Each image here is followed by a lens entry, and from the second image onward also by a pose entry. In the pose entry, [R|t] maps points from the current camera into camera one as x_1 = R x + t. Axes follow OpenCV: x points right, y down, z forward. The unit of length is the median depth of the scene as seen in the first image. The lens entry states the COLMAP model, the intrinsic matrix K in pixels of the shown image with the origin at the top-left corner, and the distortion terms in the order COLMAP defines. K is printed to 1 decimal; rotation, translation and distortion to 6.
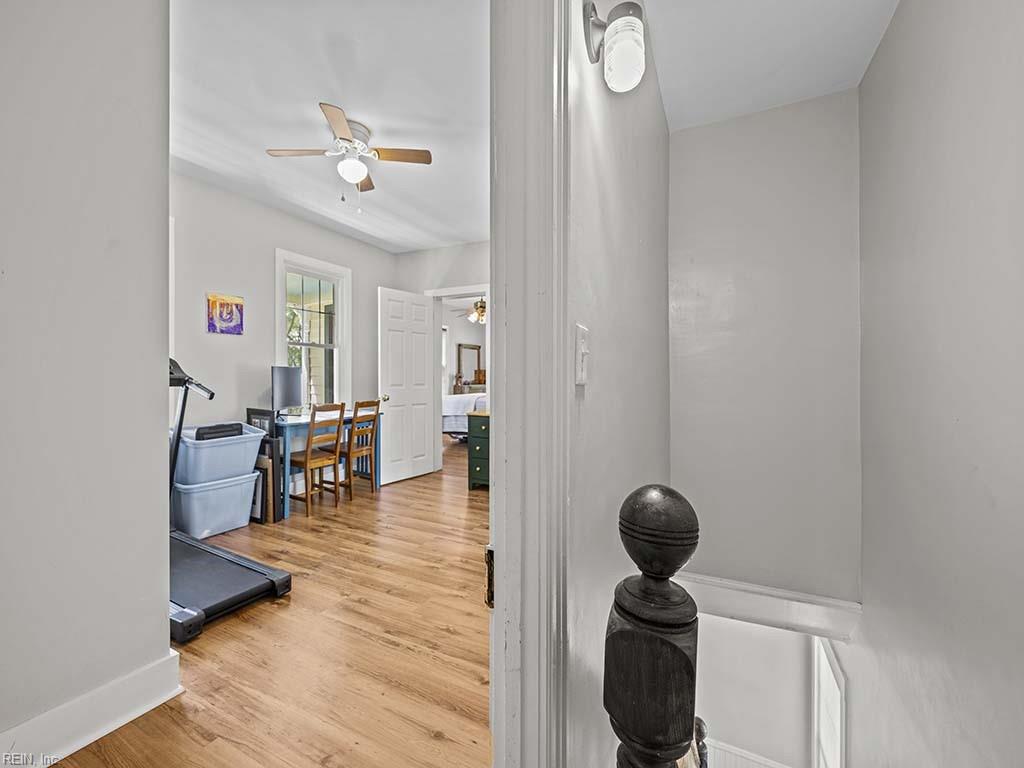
lens RADIAL K [[427.6, 0, 504.7], [0, 427.6, 374.3], [0, 0, 1]] dist [-0.000162, 0.000740]
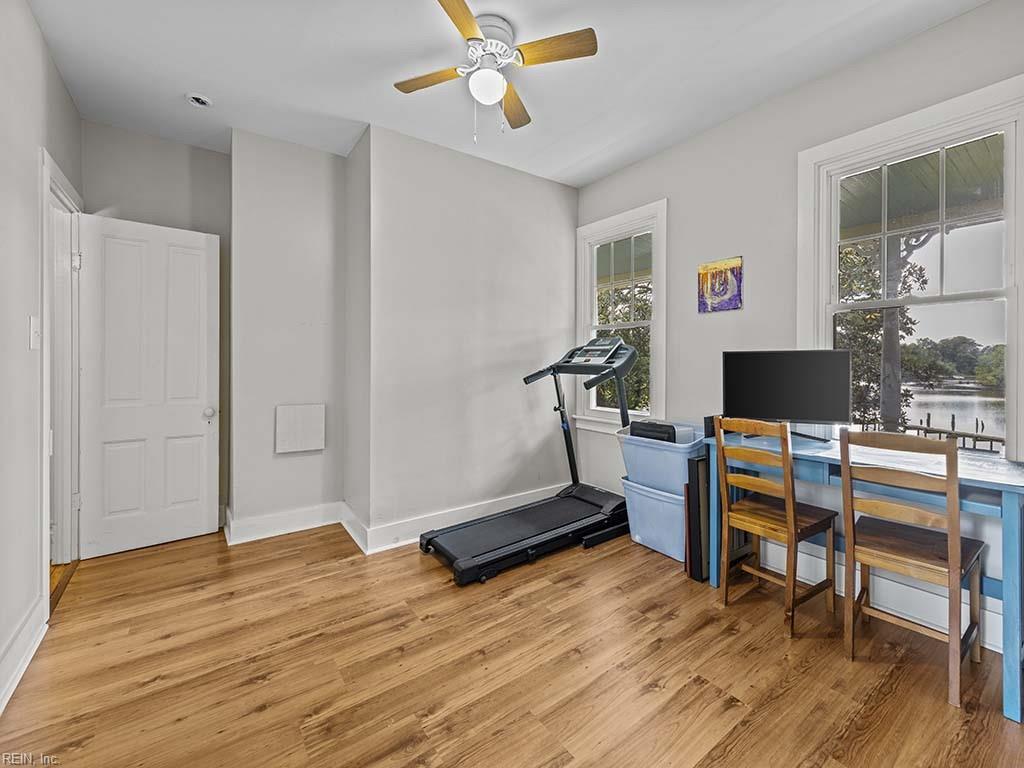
lens RADIAL K [[431.3, 0, 505.1], [0, 431.3, 366.2], [0, 0, 1]] dist [0.000049, 0.000026]
pose [[-0.468080, 0.002856, -0.883682, 0.205805], [-0.004670, 0.999973, 0.005706, 0.001194], [0.883674, 0.006797, -0.468054, 0.989820]]
